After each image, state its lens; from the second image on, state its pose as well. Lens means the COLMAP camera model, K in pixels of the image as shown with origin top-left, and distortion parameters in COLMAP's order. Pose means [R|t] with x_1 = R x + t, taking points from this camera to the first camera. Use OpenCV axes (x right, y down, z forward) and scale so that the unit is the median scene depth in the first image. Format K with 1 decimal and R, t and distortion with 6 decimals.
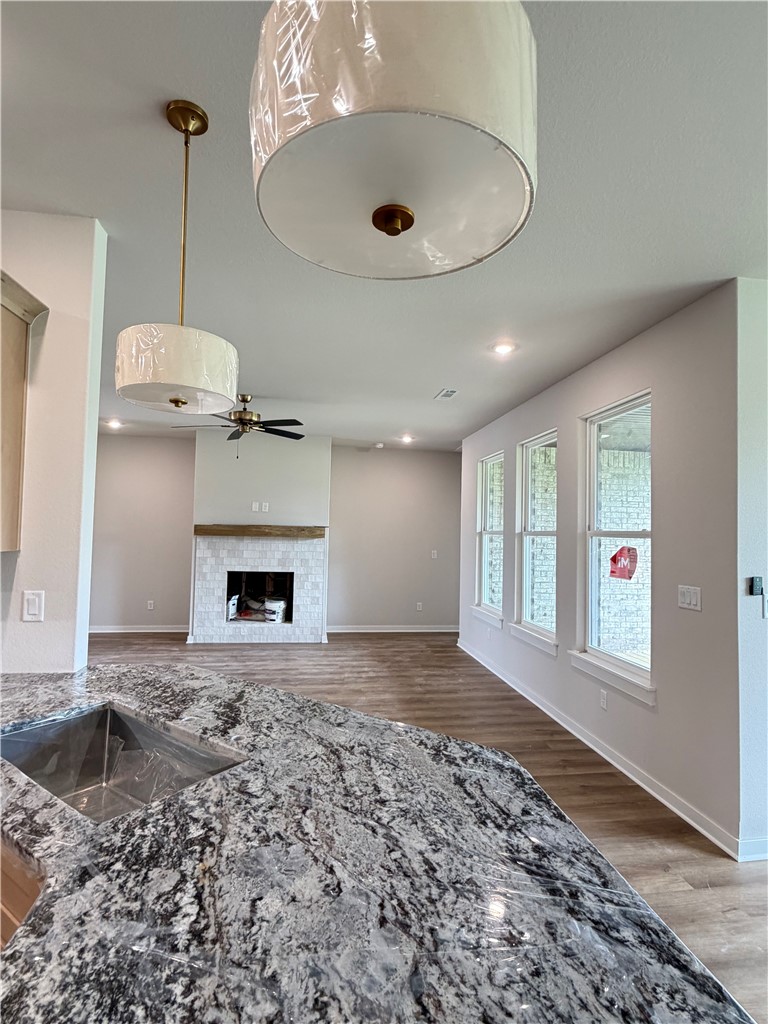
lens RADIAL K [[525.4, 0, 383.1], [0, 525.4, 516.3], [0, 0, 1]] dist [-0.001139, -0.001206]
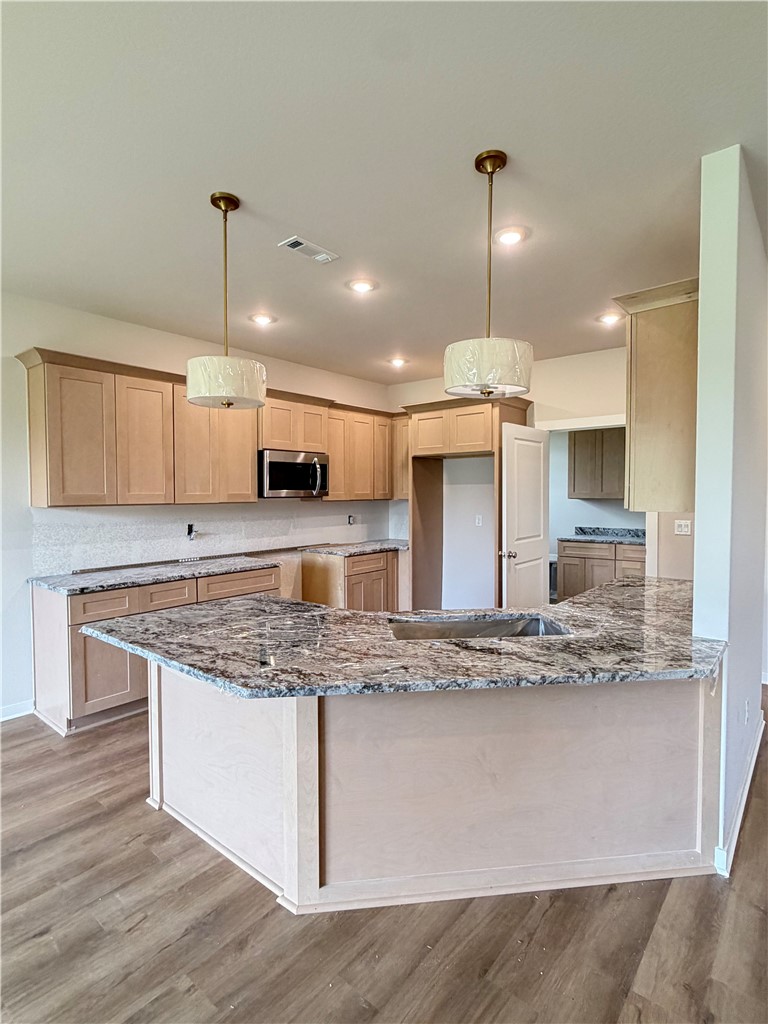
lens RADIAL K [[525.4, 0, 384.2], [0, 525.4, 509.5], [0, 0, 1]] dist [-0.001139, -0.001206]
pose [[-0.737307, 0.003994, -0.675546, 0.751987], [0.007333, 0.999971, -0.002091, 0.082712], [0.675518, -0.006496, -0.737315, 1.971805]]
